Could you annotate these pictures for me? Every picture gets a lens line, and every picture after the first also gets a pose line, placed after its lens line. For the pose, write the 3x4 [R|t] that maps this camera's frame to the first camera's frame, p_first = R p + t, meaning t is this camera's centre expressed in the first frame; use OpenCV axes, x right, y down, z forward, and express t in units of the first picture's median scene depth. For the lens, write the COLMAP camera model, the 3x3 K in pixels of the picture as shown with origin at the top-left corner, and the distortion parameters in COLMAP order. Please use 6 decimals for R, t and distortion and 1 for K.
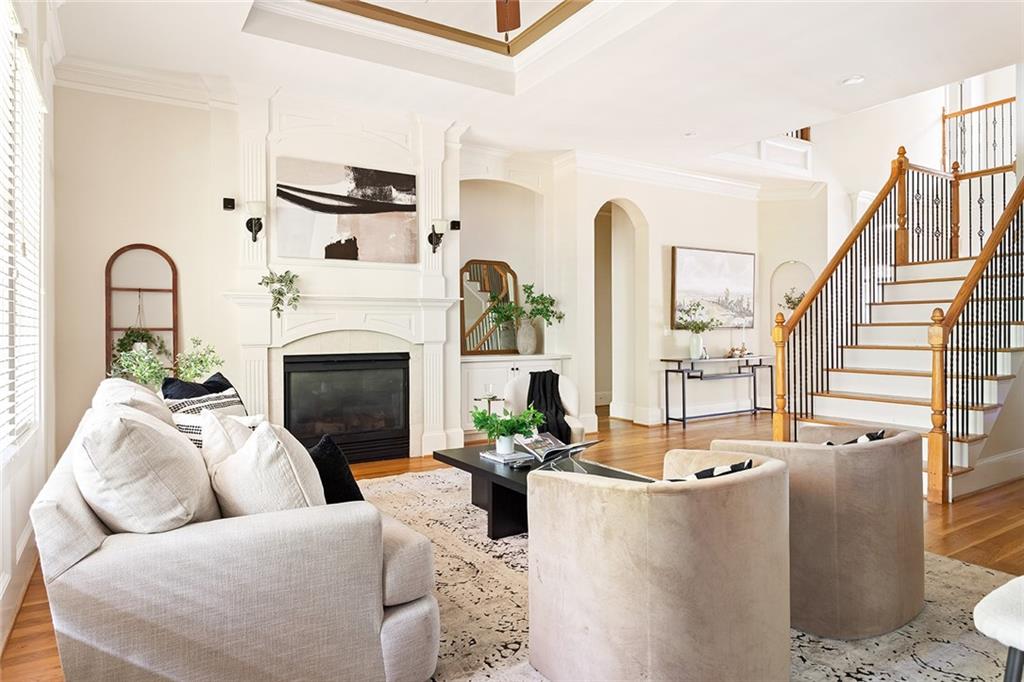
lens RADIAL K [[613.3, 0, 510.8], [0, 613.3, 335.9], [0, 0, 1]] dist [-0.004764, 0.000319]
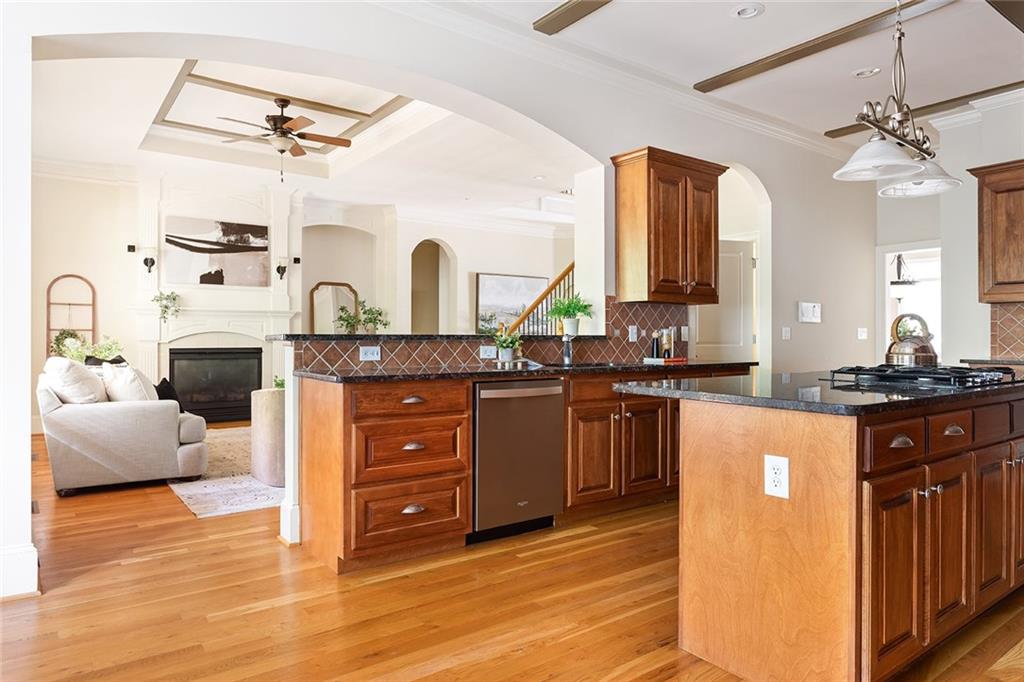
lens RADIAL K [[638.7, 0, 511.3], [0, 638.7, 334.8], [0, 0, 1]] dist [-0.001318, -0.000122]
pose [[0.997181, 0.006878, 0.074716, 0.332521], [-0.005851, 0.999885, -0.013958, 0.015026], [-0.074803, 0.013481, 0.997107, -0.594067]]
